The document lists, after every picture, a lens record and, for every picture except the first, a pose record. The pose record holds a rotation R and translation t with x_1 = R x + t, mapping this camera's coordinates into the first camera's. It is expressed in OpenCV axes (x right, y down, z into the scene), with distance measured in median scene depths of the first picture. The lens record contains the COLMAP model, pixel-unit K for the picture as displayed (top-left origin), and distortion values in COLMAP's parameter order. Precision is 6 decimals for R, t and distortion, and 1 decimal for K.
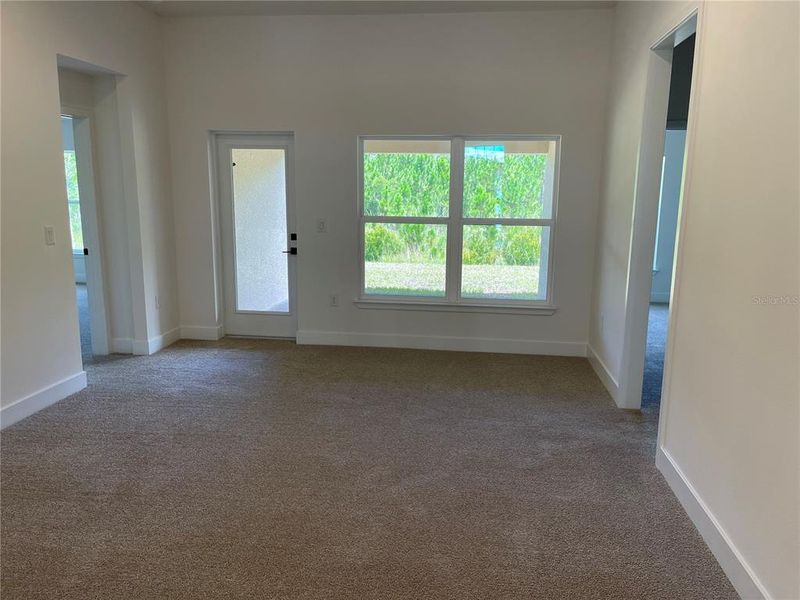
lens RADIAL K [[601.9, 0, 400.0], [0, 601.9, 300.0], [0, 0, 1]] dist [0.027653, 0.000200]
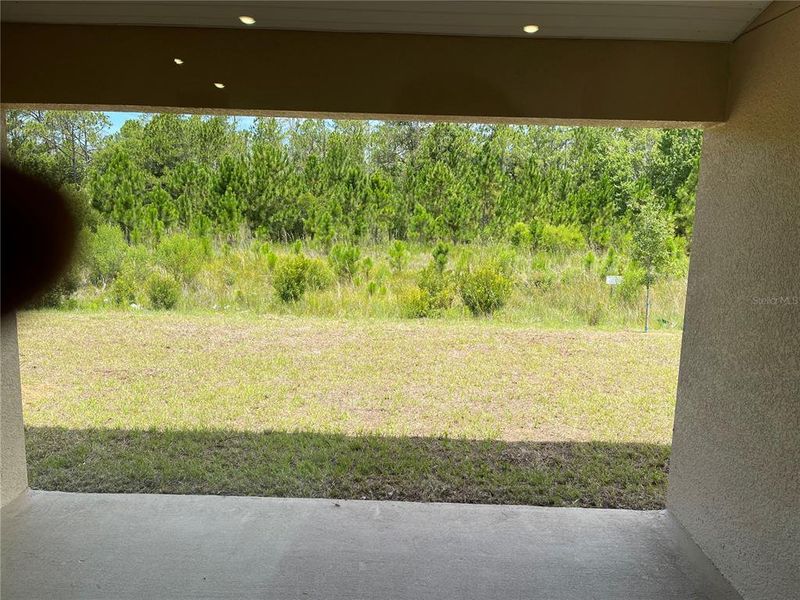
lens RADIAL K [[601.9, 0, 400.0], [0, 601.9, 300.0], [0, 0, 1]] dist [0.027653, 0.000200]
pose [[0.993366, 0.002051, 0.114977, 0.001296], [0.001494, 0.999526, -0.030742, -0.020862], [-0.114986, 0.030710, 0.992892, 0.113211]]
